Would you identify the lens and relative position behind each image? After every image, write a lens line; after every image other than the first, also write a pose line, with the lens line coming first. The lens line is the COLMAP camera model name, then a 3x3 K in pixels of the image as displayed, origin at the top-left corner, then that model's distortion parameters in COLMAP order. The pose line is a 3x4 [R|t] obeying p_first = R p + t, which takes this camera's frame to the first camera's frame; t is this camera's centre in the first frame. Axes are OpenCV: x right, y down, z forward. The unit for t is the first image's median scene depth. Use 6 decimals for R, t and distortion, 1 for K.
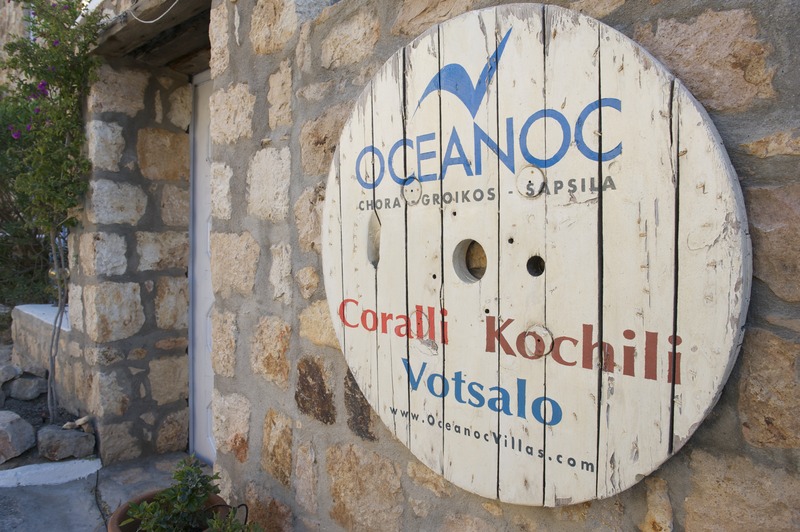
lens RADIAL K [[541.2, 0, 387.5], [0, 541.2, 263.5], [0, 0, 1]] dist [-0.044905, -0.010101]
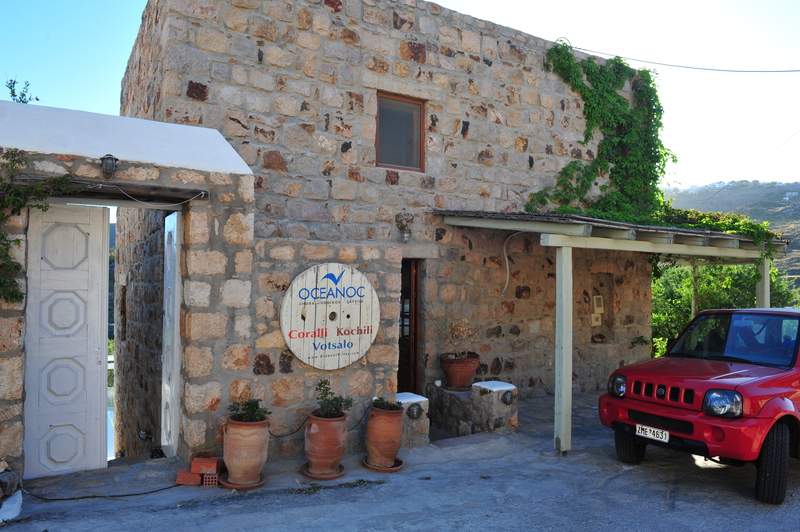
lens RADIAL K [[541.2, 0, 407.4], [0, 541.2, 268.9], [0, 0, 1]] dist [-0.044905, -0.010101]
pose [[0.230149, 0.004343, 0.973146, -3.699649], [0.037505, 0.999208, -0.013329, -0.288014], [-0.972432, 0.039565, 0.229804, -0.594070]]
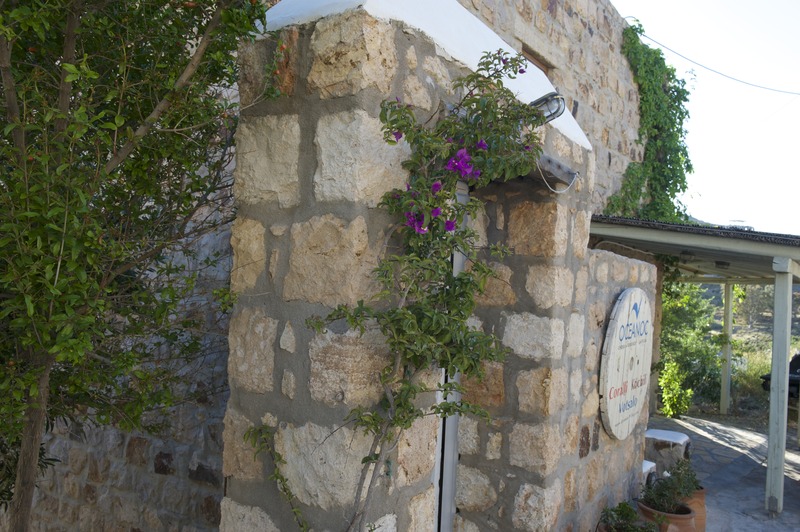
lens RADIAL K [[634.3, 0, 399.9], [0, 634.3, 267.3], [0, 0, 1]] dist [-0.020370, -0.012911]
pose [[-0.173133, -0.002669, 0.984895, -2.958688], [-0.007774, 0.999969, 0.001343, -0.512441], [-0.984868, -0.007424, -0.173148, 2.698788]]
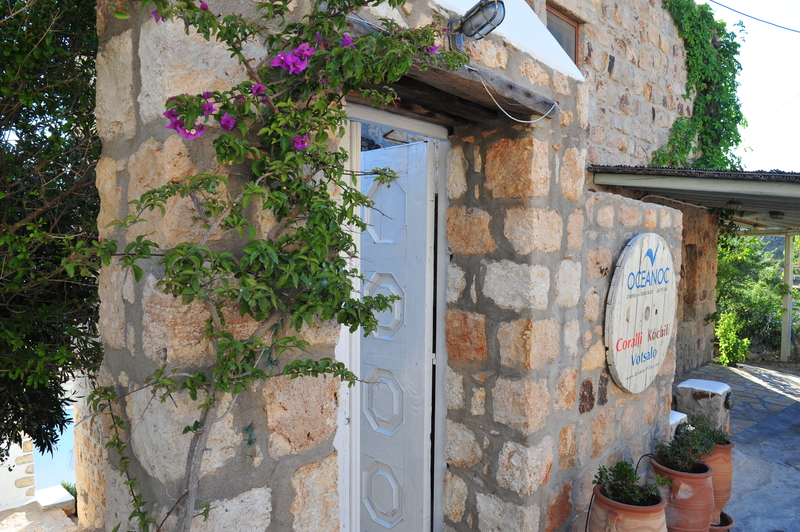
lens RADIAL K [[541.2, 0, 401.9], [0, 541.2, 267.4], [0, 0, 1]] dist [-0.044905, -0.010101]
pose [[-0.004011, -0.052860, 0.998594, -2.531743], [0.033609, 0.998031, 0.052965, -0.420036], [-0.999427, 0.033774, -0.002226, 2.128180]]
